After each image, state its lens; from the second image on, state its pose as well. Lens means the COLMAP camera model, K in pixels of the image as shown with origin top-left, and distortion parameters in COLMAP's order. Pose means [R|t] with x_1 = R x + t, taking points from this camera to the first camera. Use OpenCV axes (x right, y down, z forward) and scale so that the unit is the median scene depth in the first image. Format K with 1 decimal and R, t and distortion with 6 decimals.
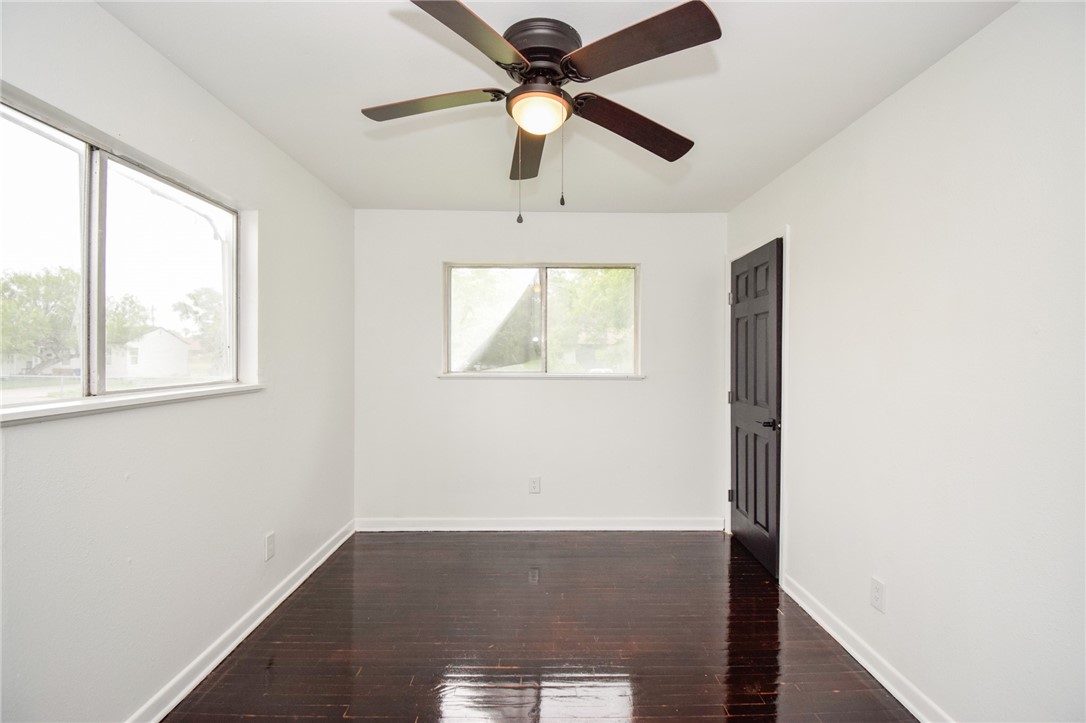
lens RADIAL K [[476.3, 0, 550.7], [0, 476.3, 356.8], [0, 0, 1]] dist [0.024437, -0.014355]
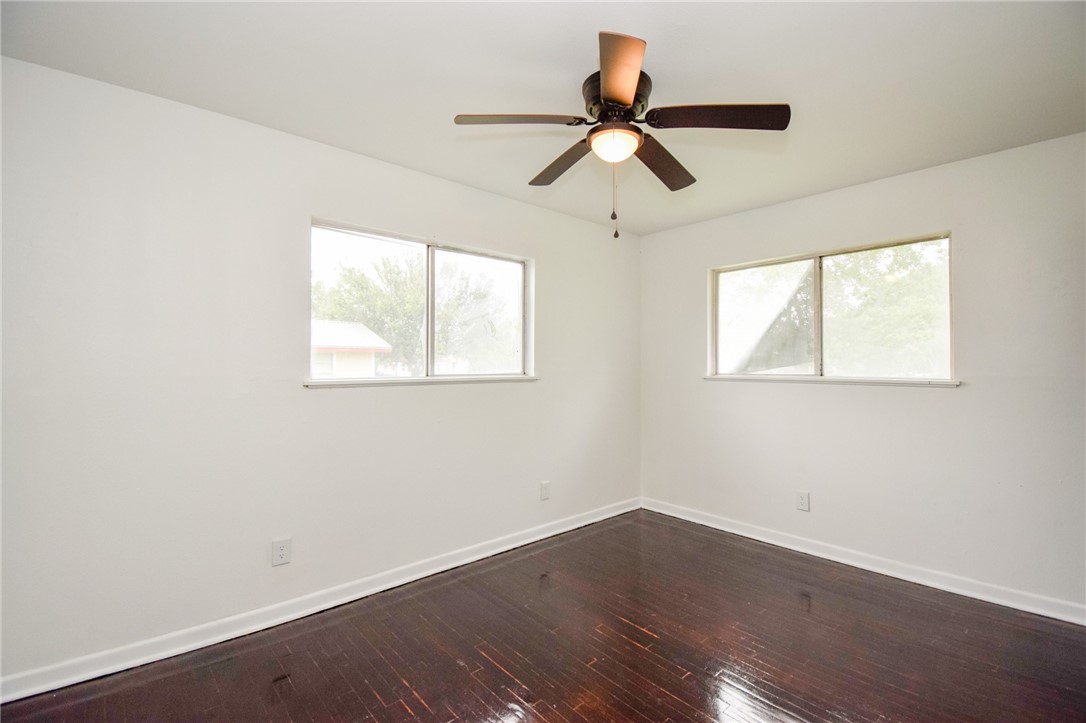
lens RADIAL K [[494.1, 0, 569.4], [0, 494.1, 359.4], [0, 0, 1]] dist [0.016566, -0.030903]
pose [[0.658775, -0.011271, -0.752255, 0.396410], [-0.002579, 0.999848, -0.017239, 0.020779], [0.752335, 0.013296, 0.658646, 0.058678]]
